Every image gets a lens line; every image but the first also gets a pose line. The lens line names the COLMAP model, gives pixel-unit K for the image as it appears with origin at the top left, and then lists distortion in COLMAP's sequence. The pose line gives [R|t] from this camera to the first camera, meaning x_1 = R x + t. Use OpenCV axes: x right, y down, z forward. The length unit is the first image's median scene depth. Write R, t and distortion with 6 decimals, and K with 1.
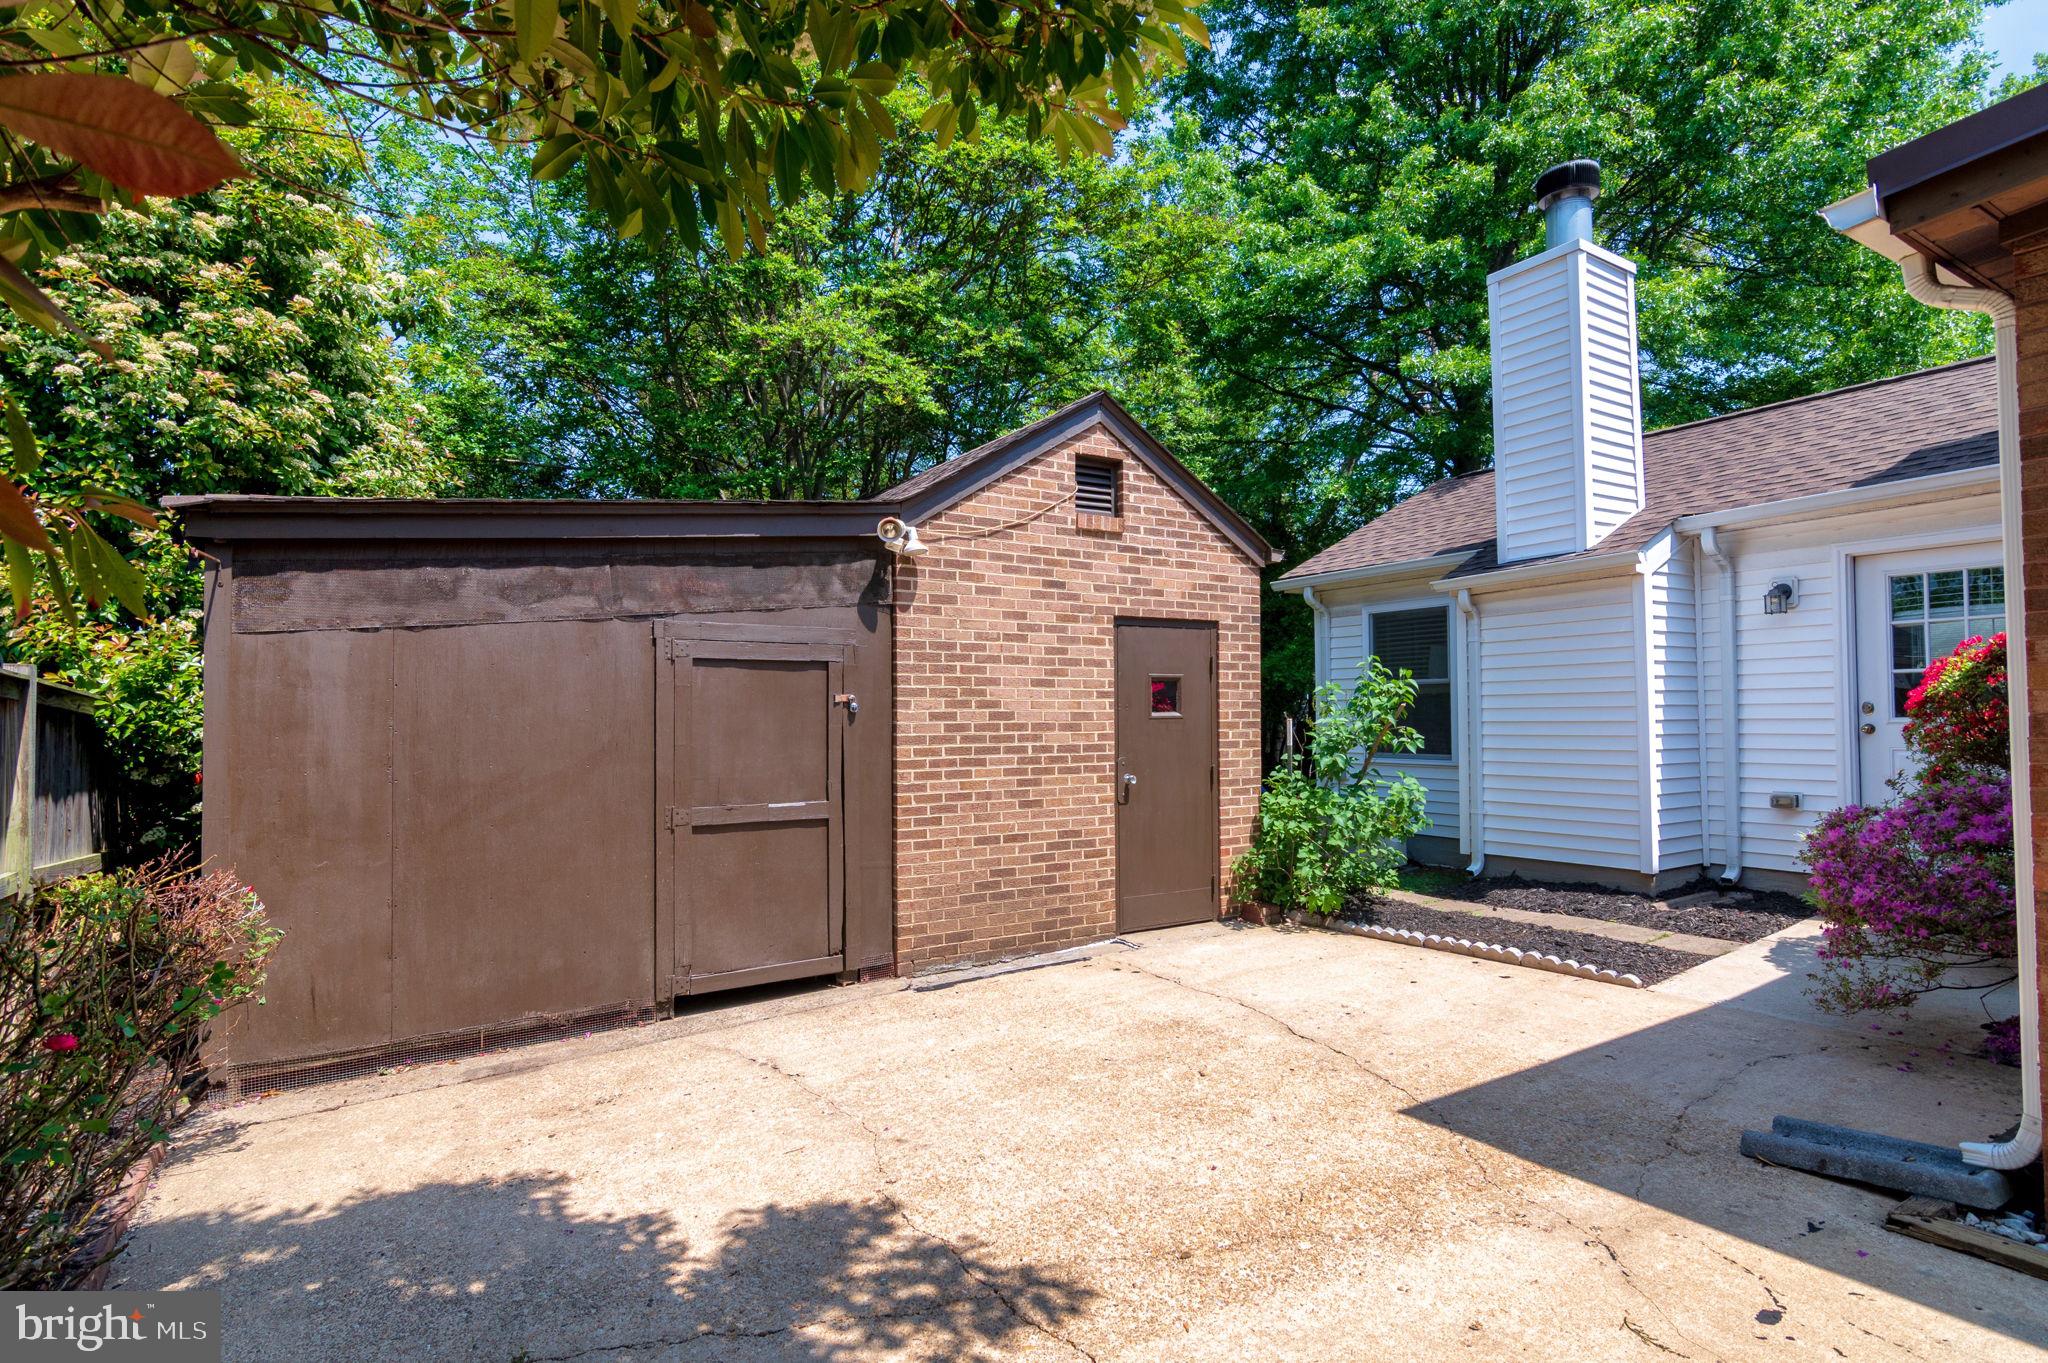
lens RADIAL K [[991.4, 0, 1003.5], [0, 991.4, 692.3], [0, 0, 1]] dist [-0.012655, -0.006838]
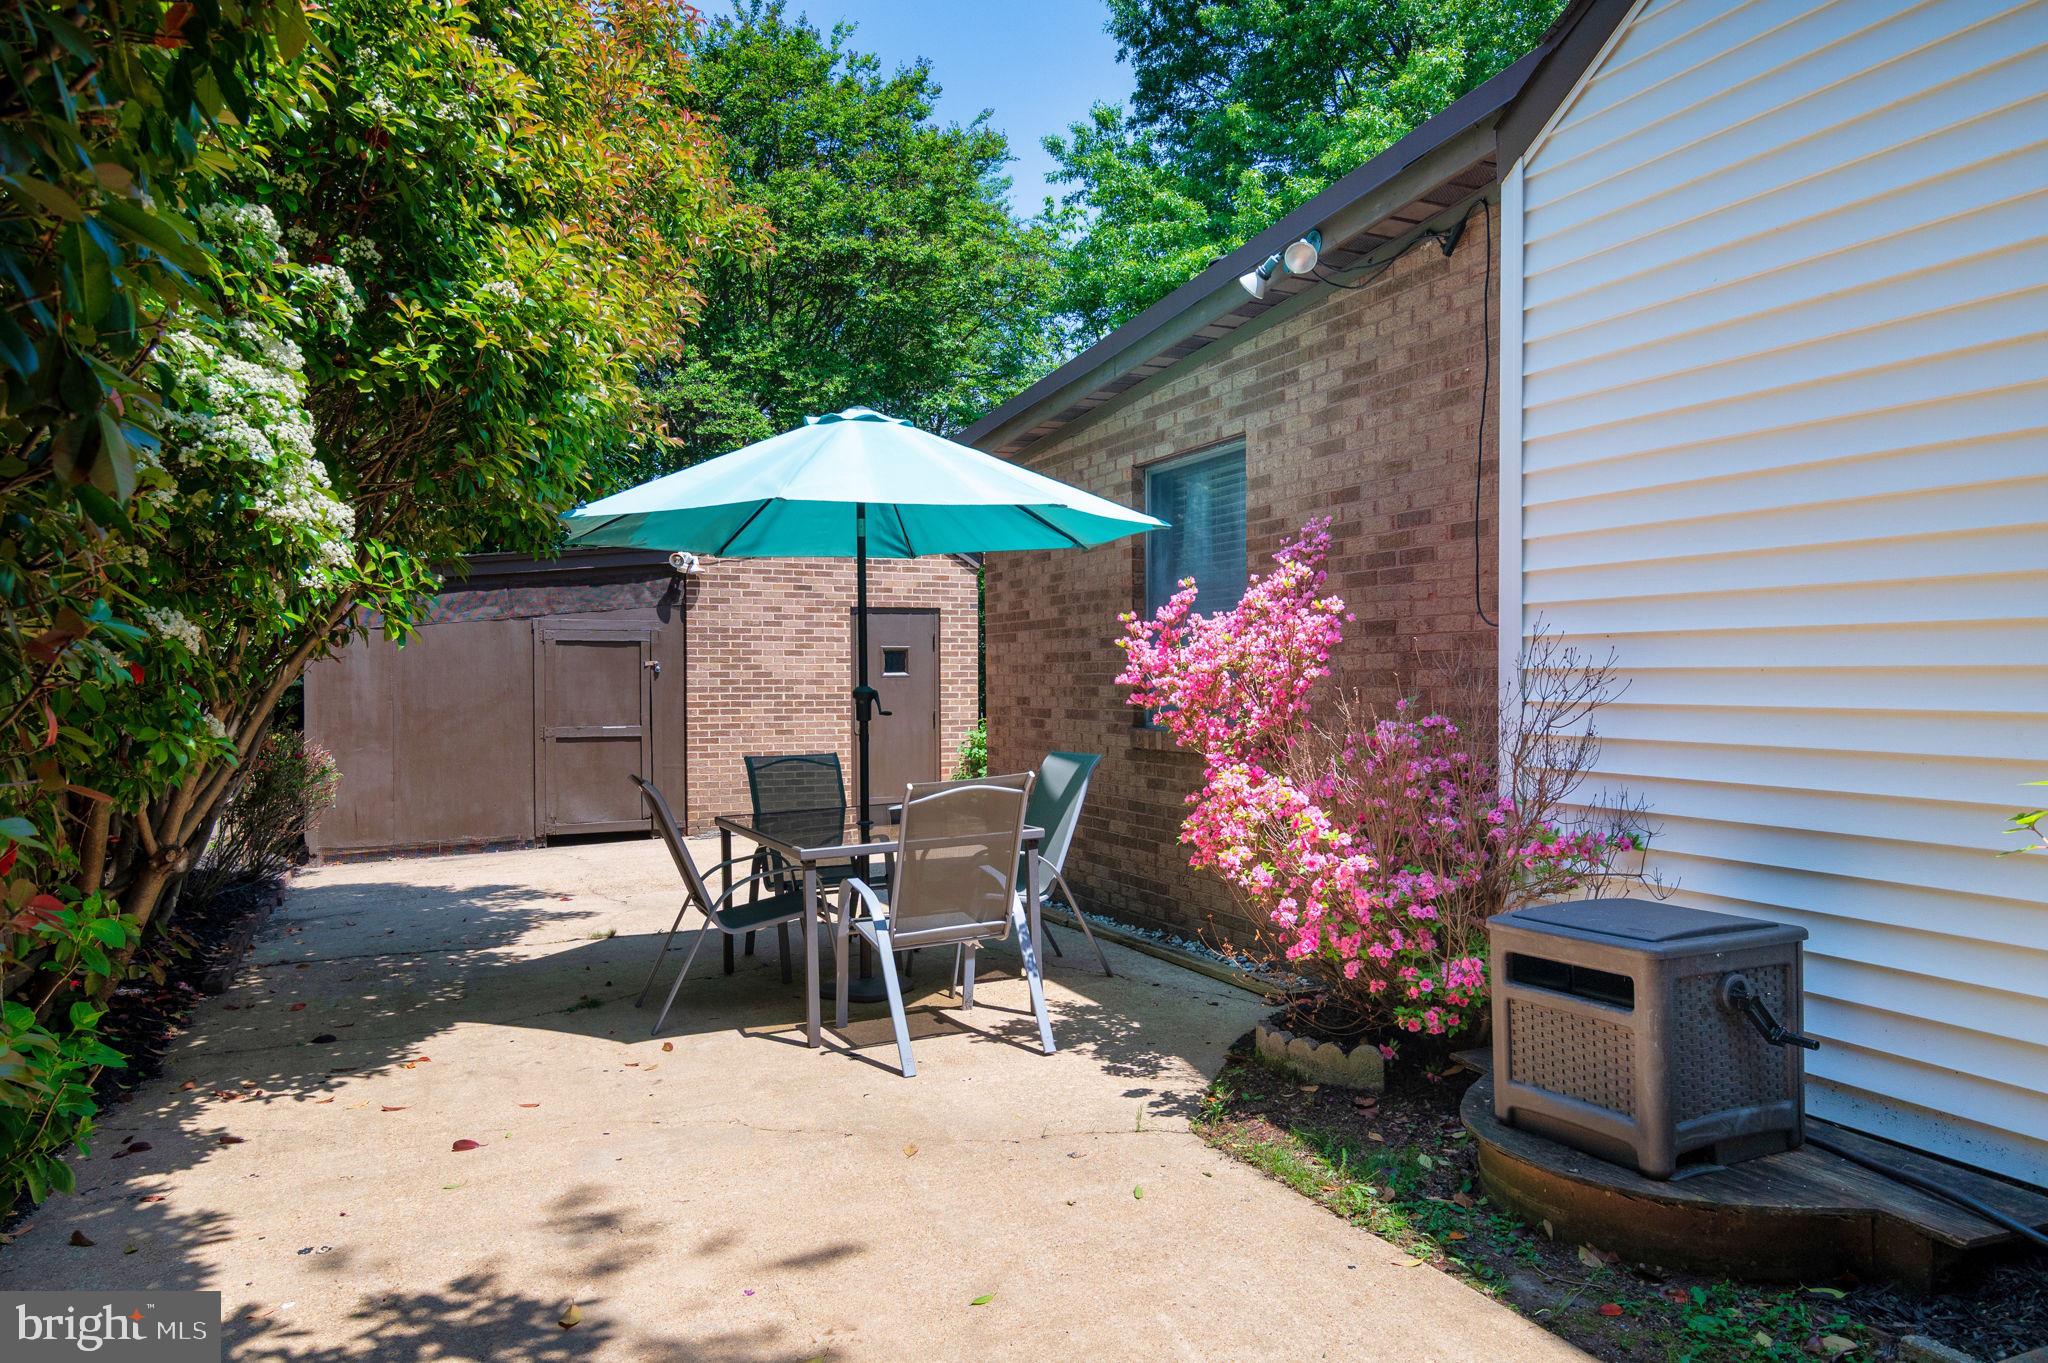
lens RADIAL K [[1380.8, 0, 1045.6], [0, 1380.8, 687.1], [0, 0, 1]] dist [-0.026014, -0.000894]
pose [[0.993596, -0.003638, -0.112937, 0.703775], [0.005579, 0.999842, 0.016878, 0.009835], [0.112858, -0.017400, 0.993459, -1.125044]]
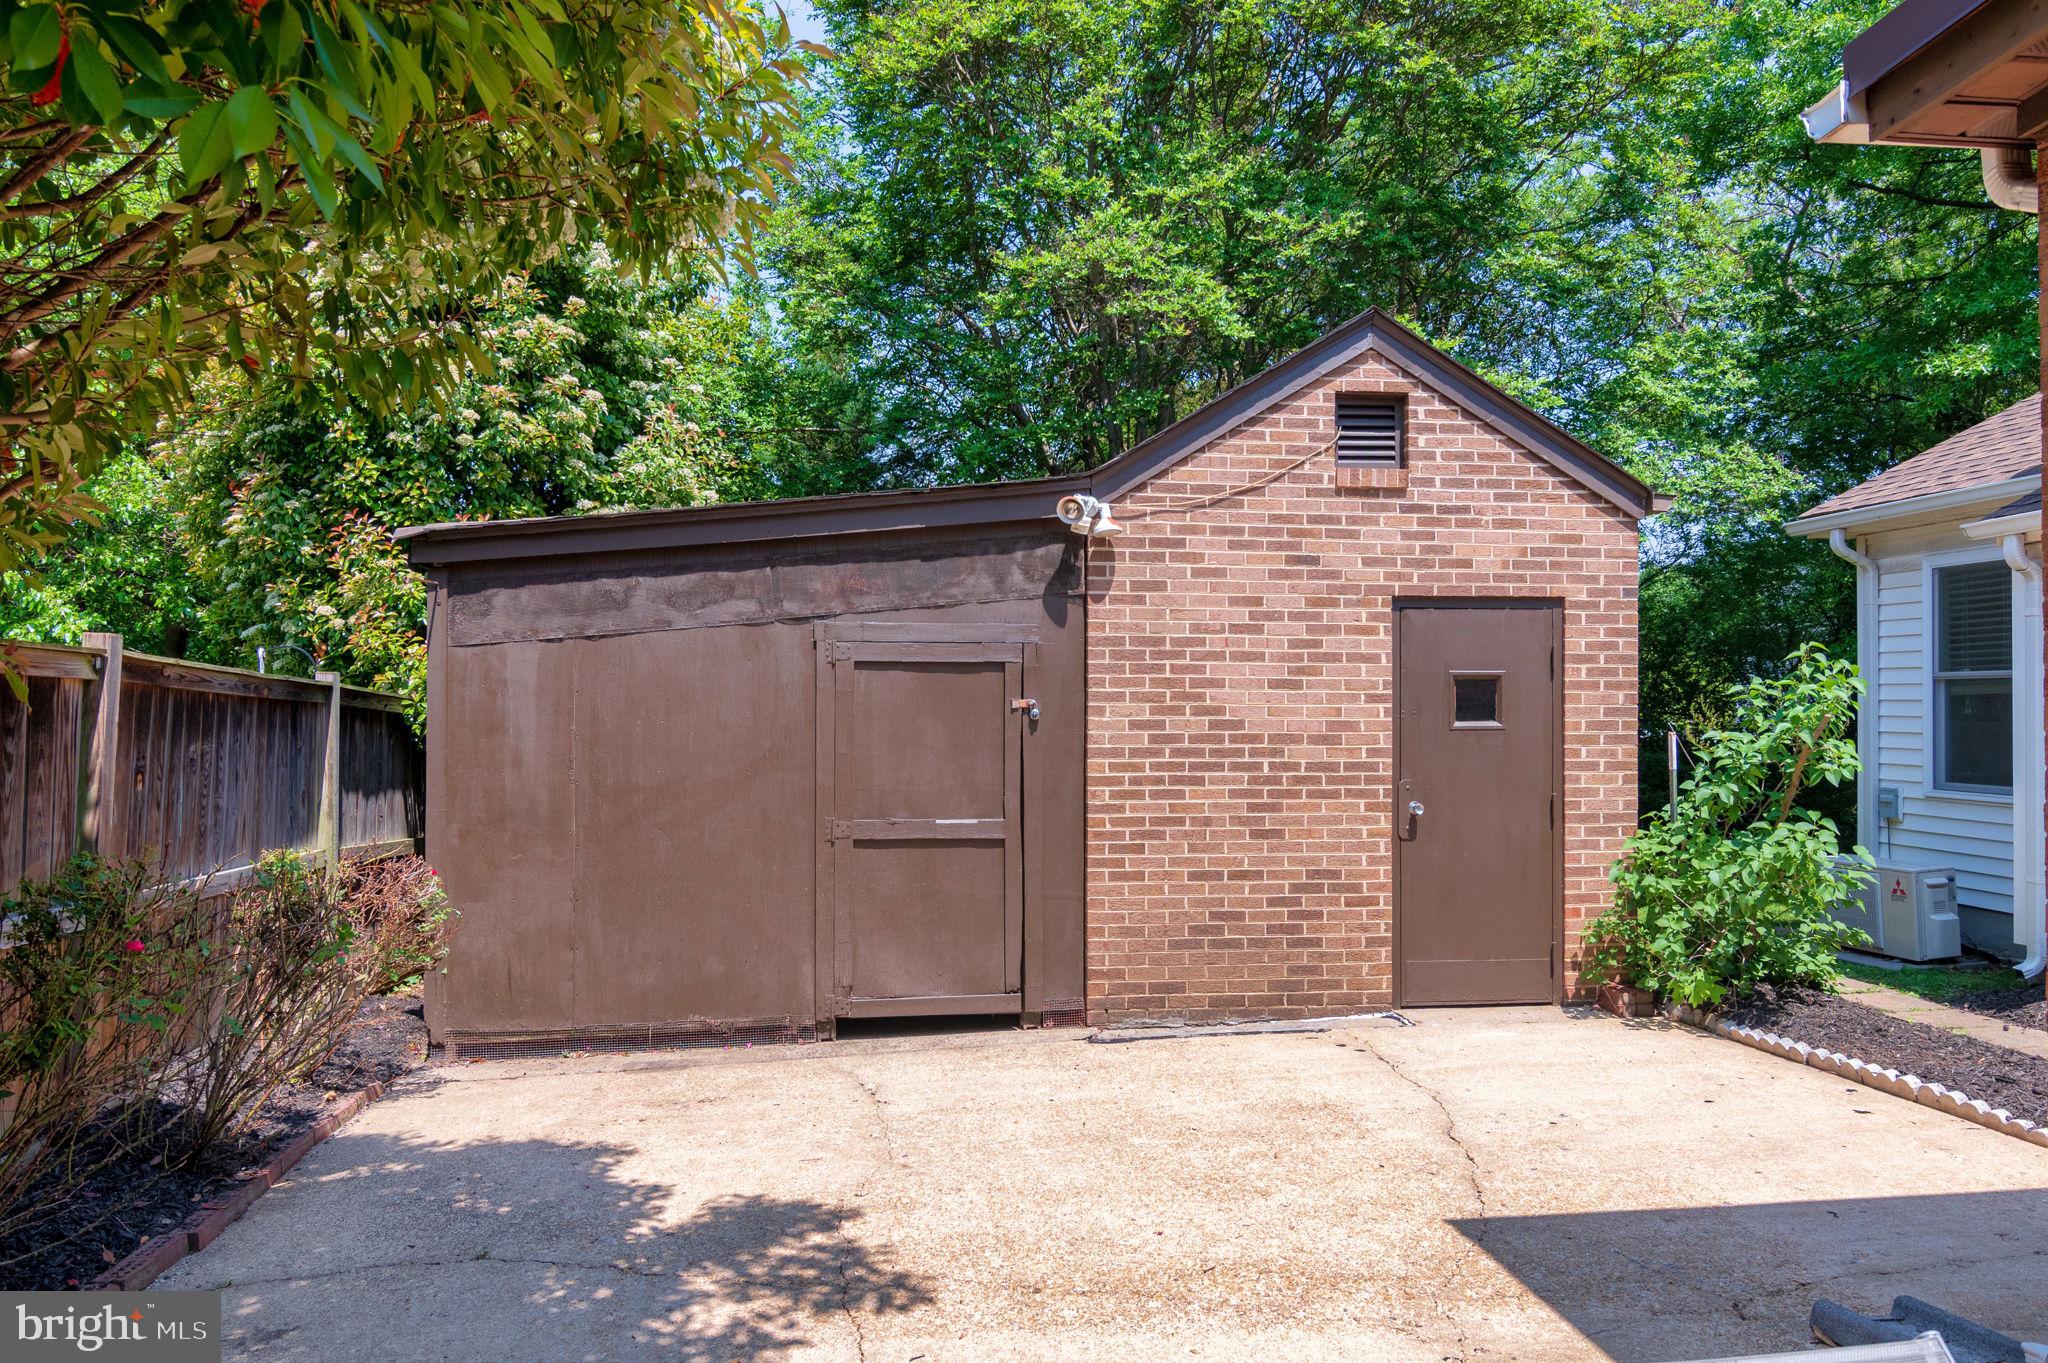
lens RADIAL K [[1380.8, 0, 1004.1], [0, 1380.8, 682.5], [0, 0, 1]] dist [-0.026014, -0.000894]
pose [[0.906482, 0.001141, -0.422244, 0.323637], [0.002369, 0.999967, 0.007786, -0.021239], [0.422239, -0.008058, 0.906449, -0.113763]]
